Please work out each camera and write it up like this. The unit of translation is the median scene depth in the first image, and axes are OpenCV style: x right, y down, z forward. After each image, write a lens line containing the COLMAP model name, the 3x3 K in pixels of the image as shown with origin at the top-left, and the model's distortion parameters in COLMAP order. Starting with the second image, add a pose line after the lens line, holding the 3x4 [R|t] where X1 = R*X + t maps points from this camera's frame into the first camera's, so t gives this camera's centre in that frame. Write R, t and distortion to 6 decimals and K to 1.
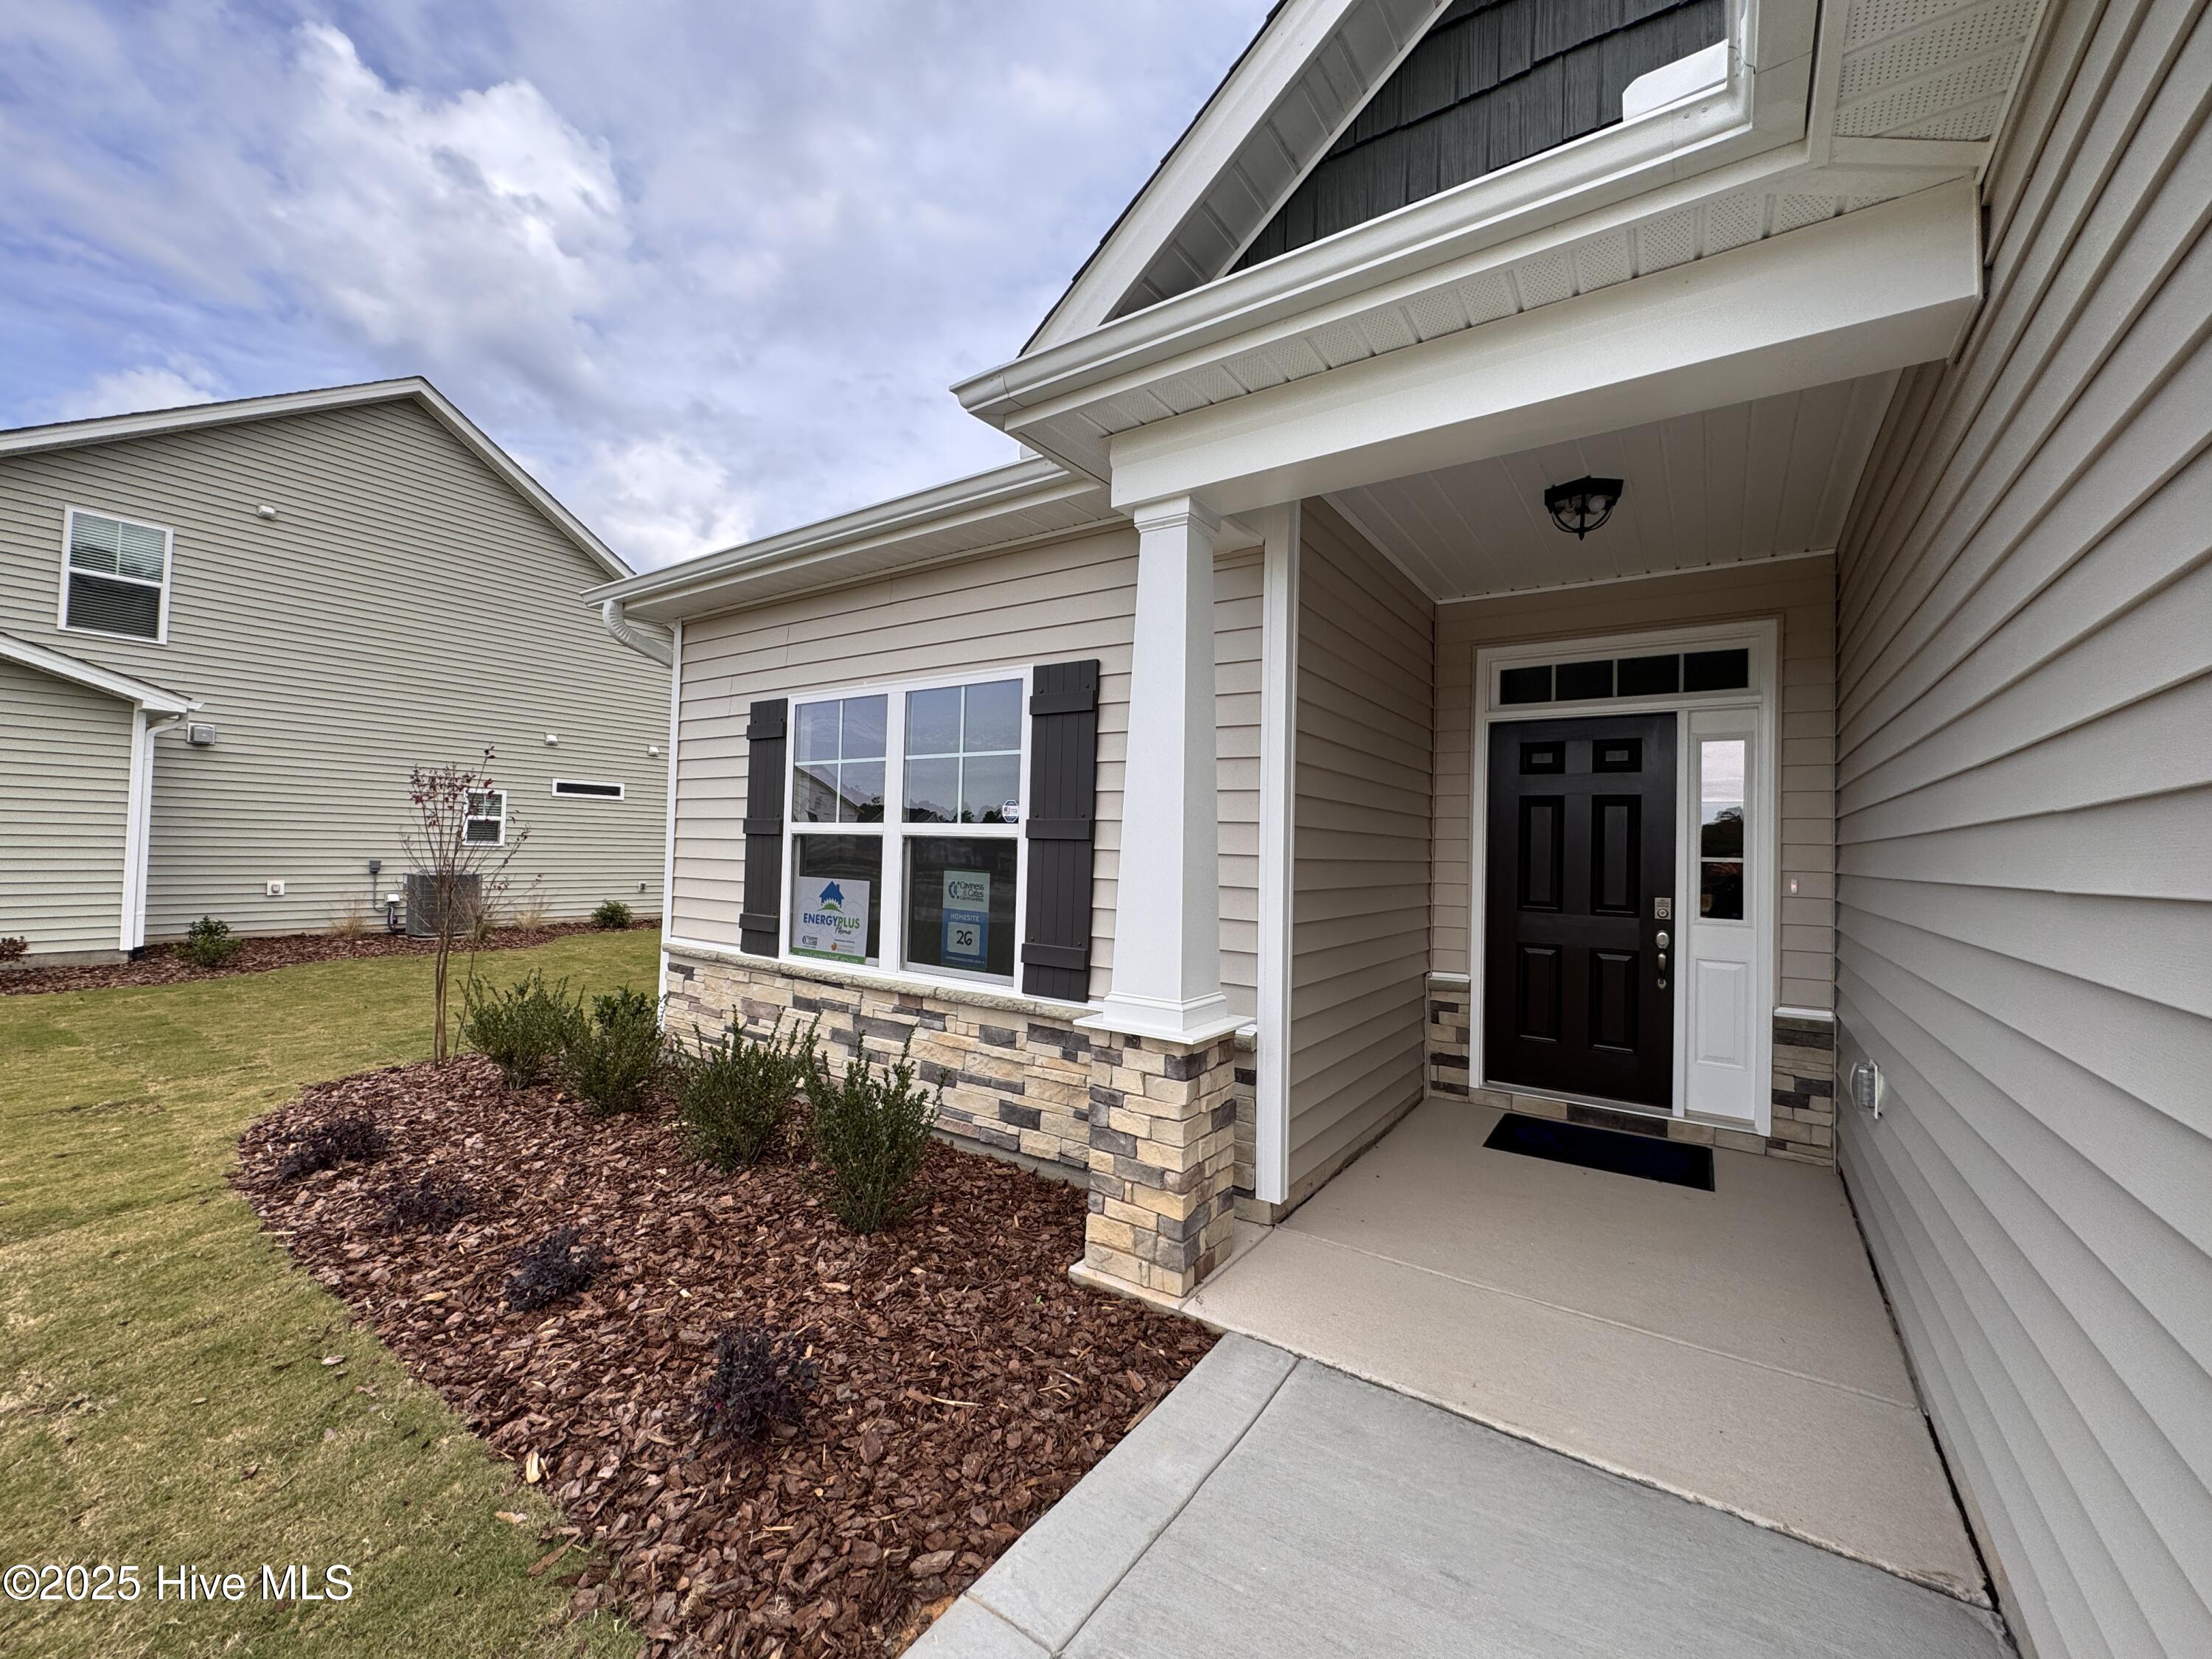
lens RADIAL K [[881.1, 0, 1106.0], [0, 881.1, 829.5], [0, 0, 1]] dist [-0.001124, -0.000083]
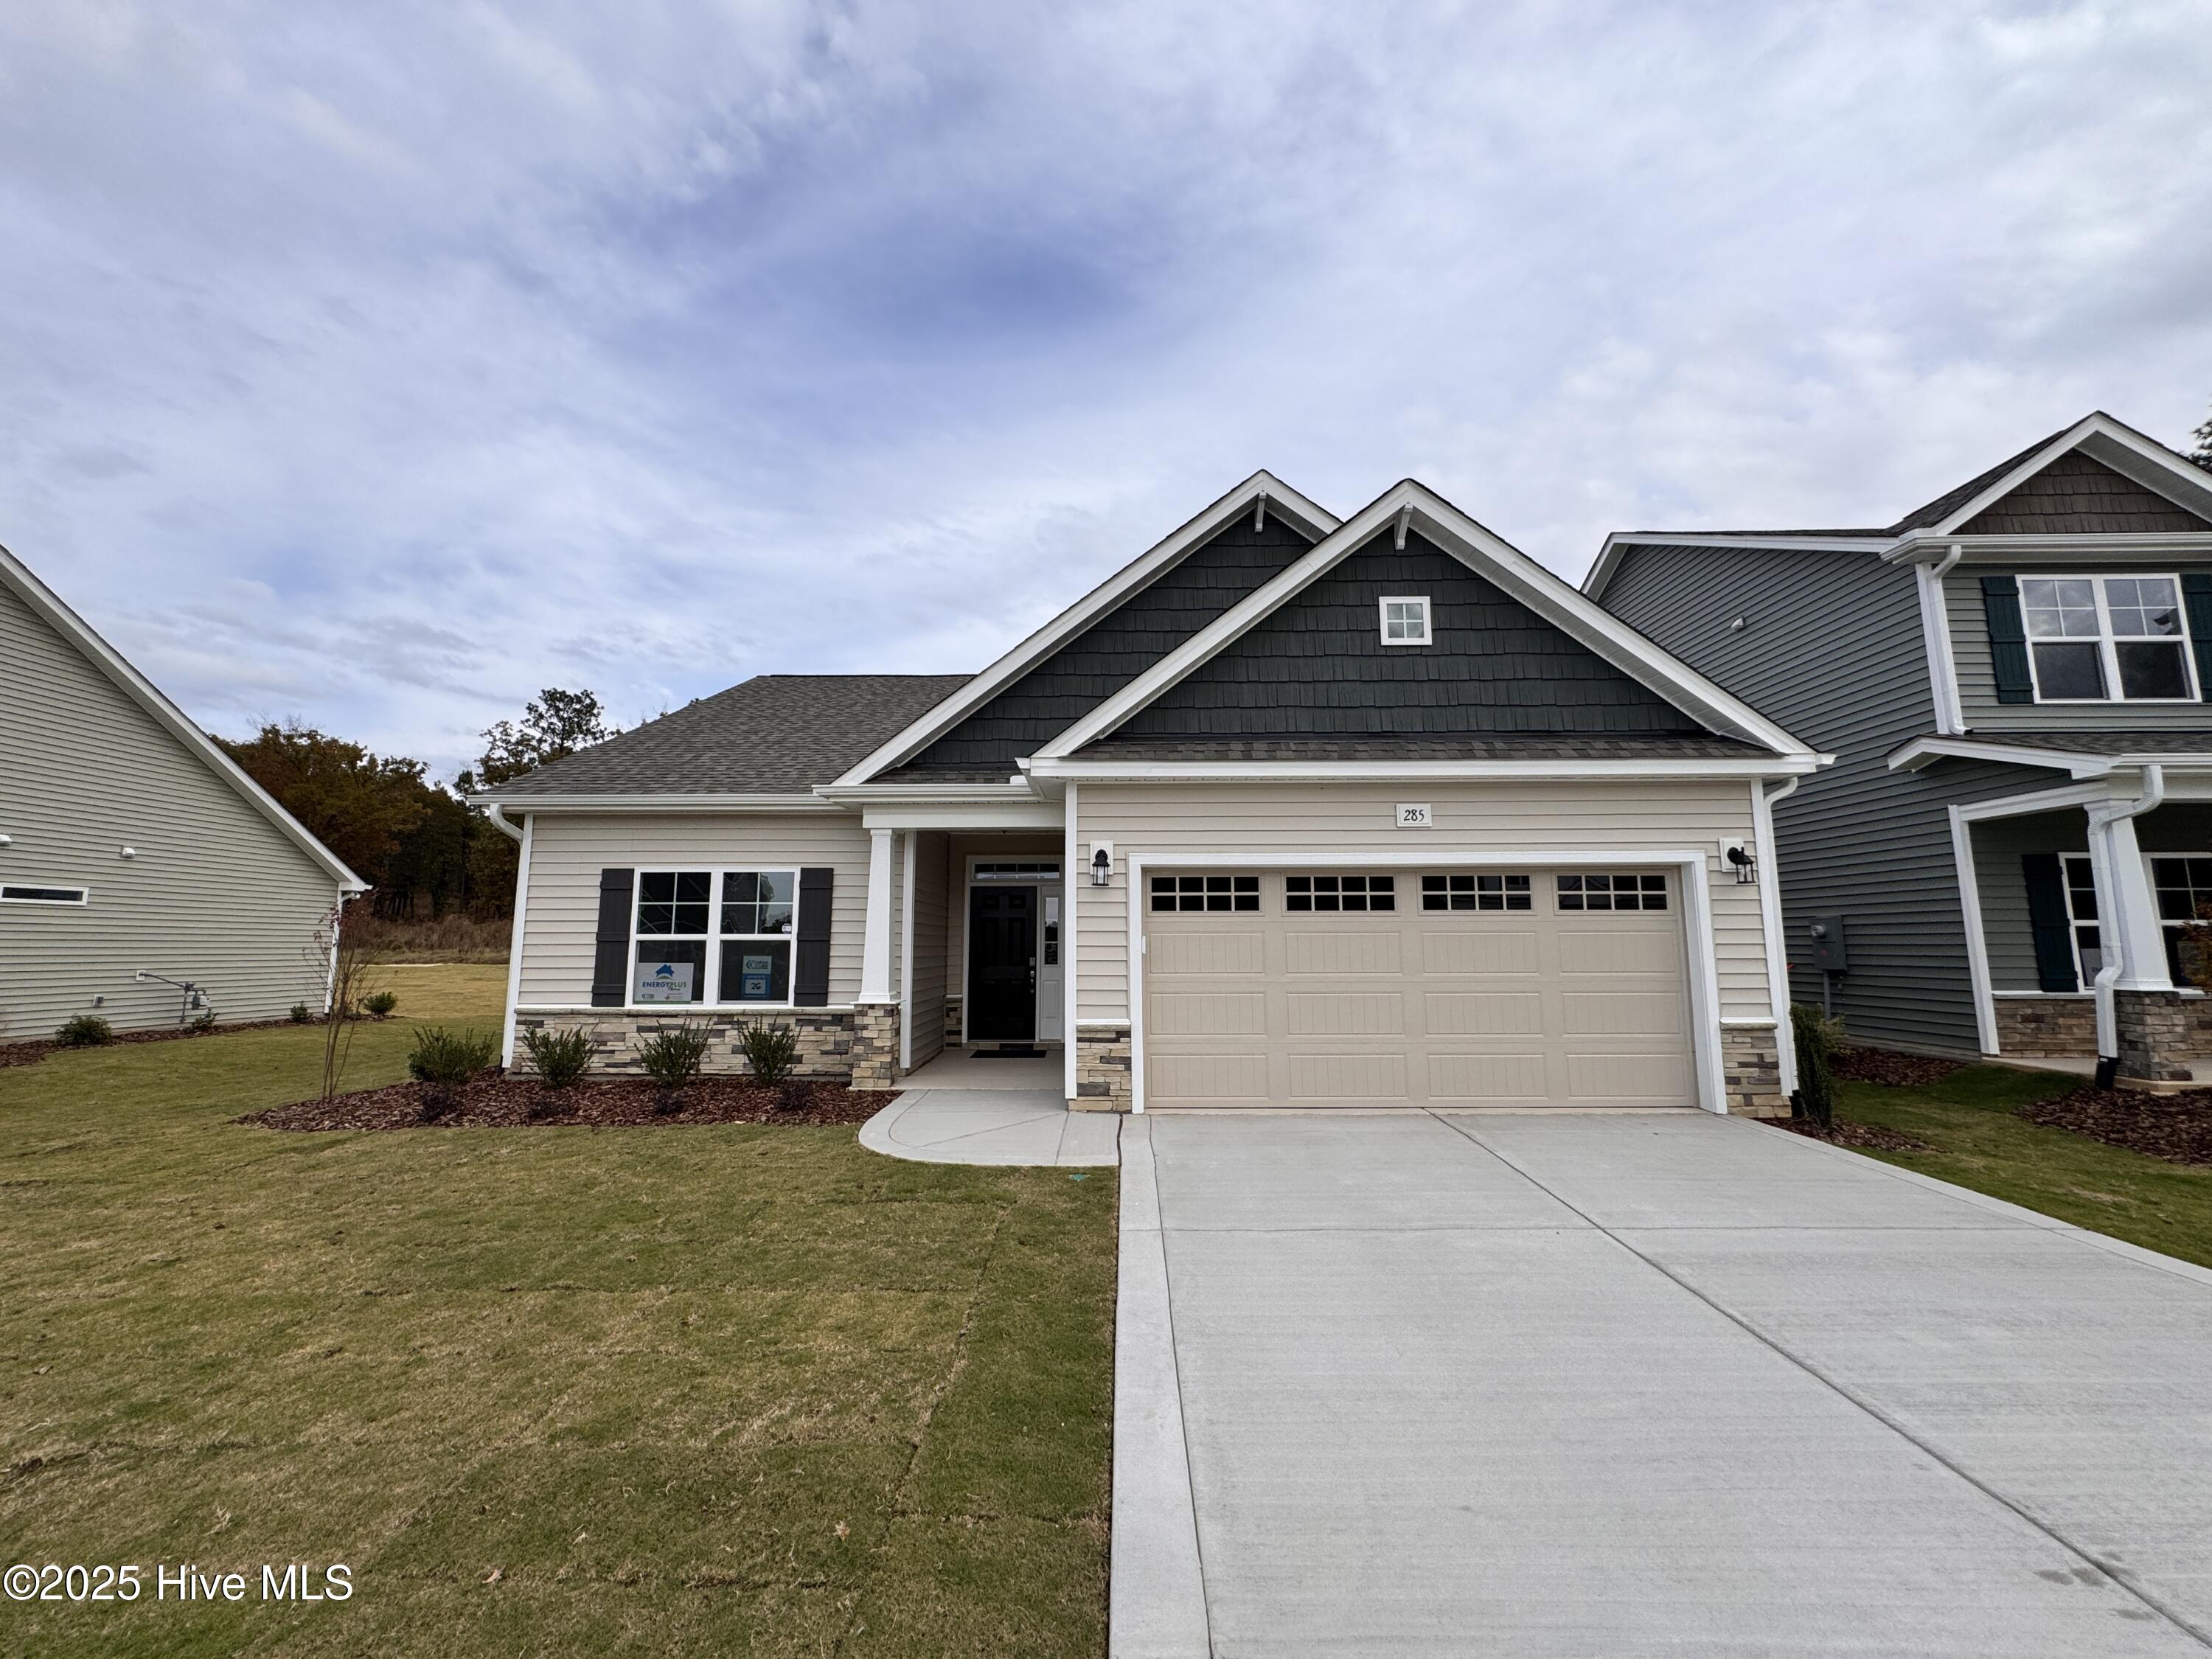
lens RADIAL K [[881.1, 0, 1106.0], [0, 881.1, 829.5], [0, 0, 1]] dist [-0.001124, -0.000083]
pose [[0.825638, 0.048335, 0.562126, -0.652406], [0.009488, 0.994993, -0.099493, -0.037685], [-0.564120, 0.087479, 0.821046, -1.259762]]
